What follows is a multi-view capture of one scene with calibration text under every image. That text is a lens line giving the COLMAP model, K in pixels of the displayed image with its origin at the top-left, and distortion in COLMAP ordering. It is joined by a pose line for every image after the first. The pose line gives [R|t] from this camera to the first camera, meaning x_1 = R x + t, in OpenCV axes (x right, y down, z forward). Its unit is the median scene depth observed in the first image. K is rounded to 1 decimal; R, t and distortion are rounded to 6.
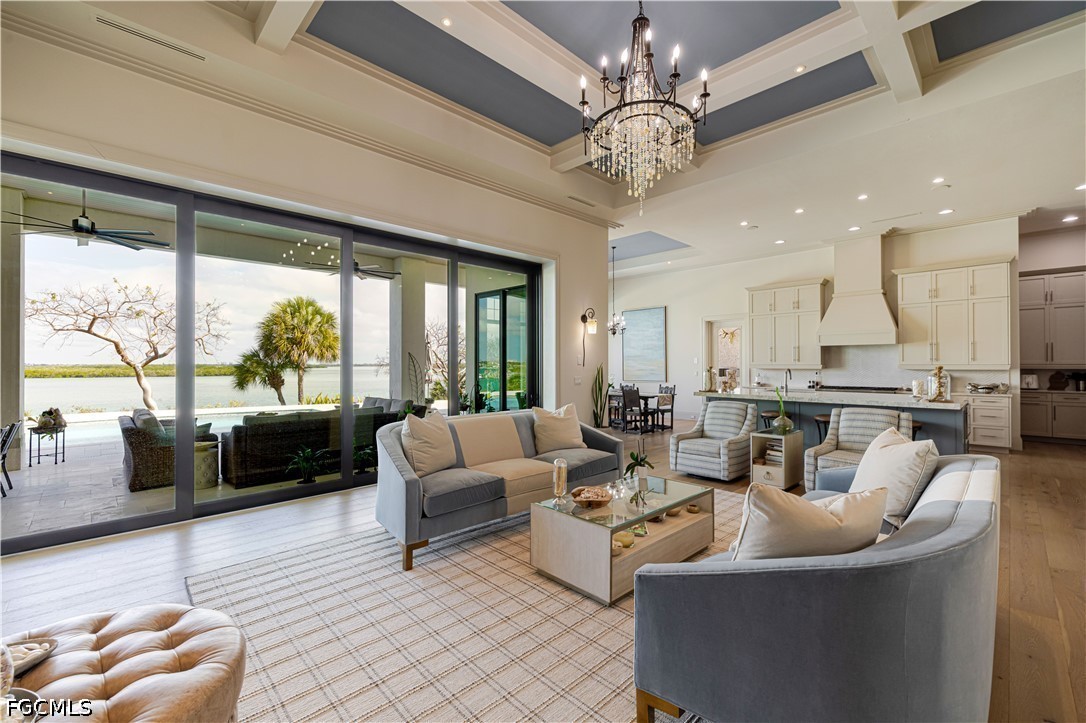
lens RADIAL K [[459.7, 0, 532.4], [0, 459.7, 359.5], [0, 0, 1]] dist [-0.001897, -0.001206]
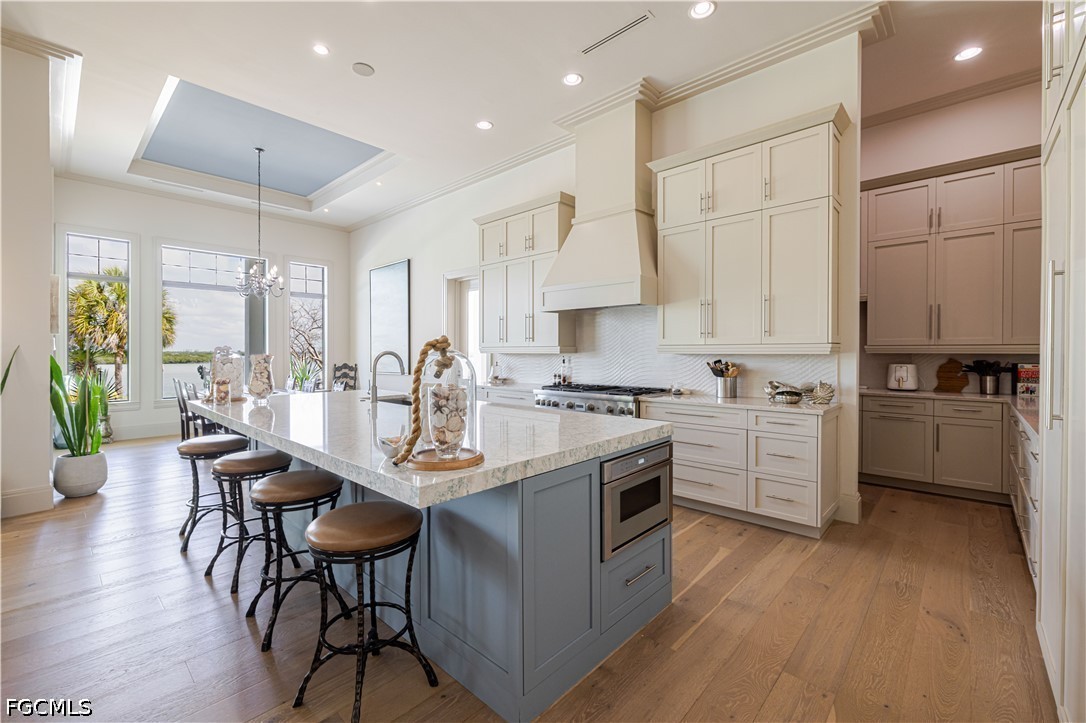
lens RADIAL K [[459.7, 0, 535.9], [0, 459.7, 355.1], [0, 0, 1]] dist [-0.001897, -0.001206]
pose [[0.998718, 0.000504, 0.050618, 0.629866], [-0.001399, 0.999843, 0.017643, 0.013570], [-0.050601, -0.017691, 0.998562, 0.480749]]
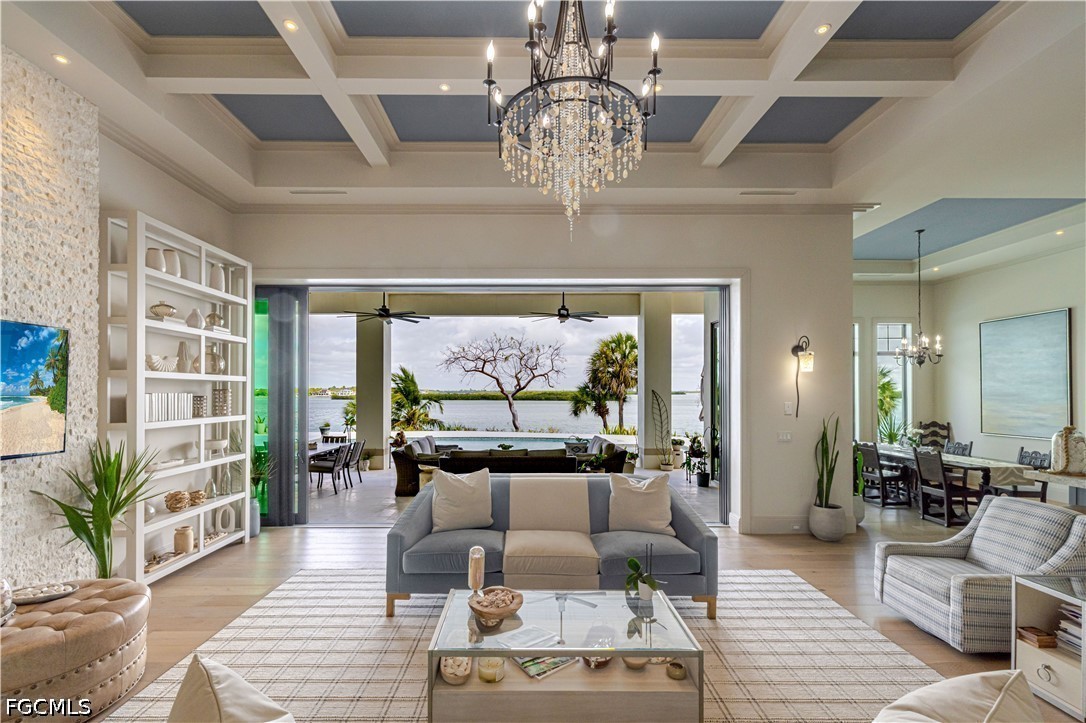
lens RADIAL K [[459.7, 0, 514.7], [0, 459.7, 390.8], [0, 0, 1]] dist [-0.001897, -0.001206]
pose [[0.722594, -0.000942, -0.691272, 0.263920], [0.006854, 0.999960, 0.005801, -0.030731], [0.691238, -0.008929, 0.722572, 0.159995]]
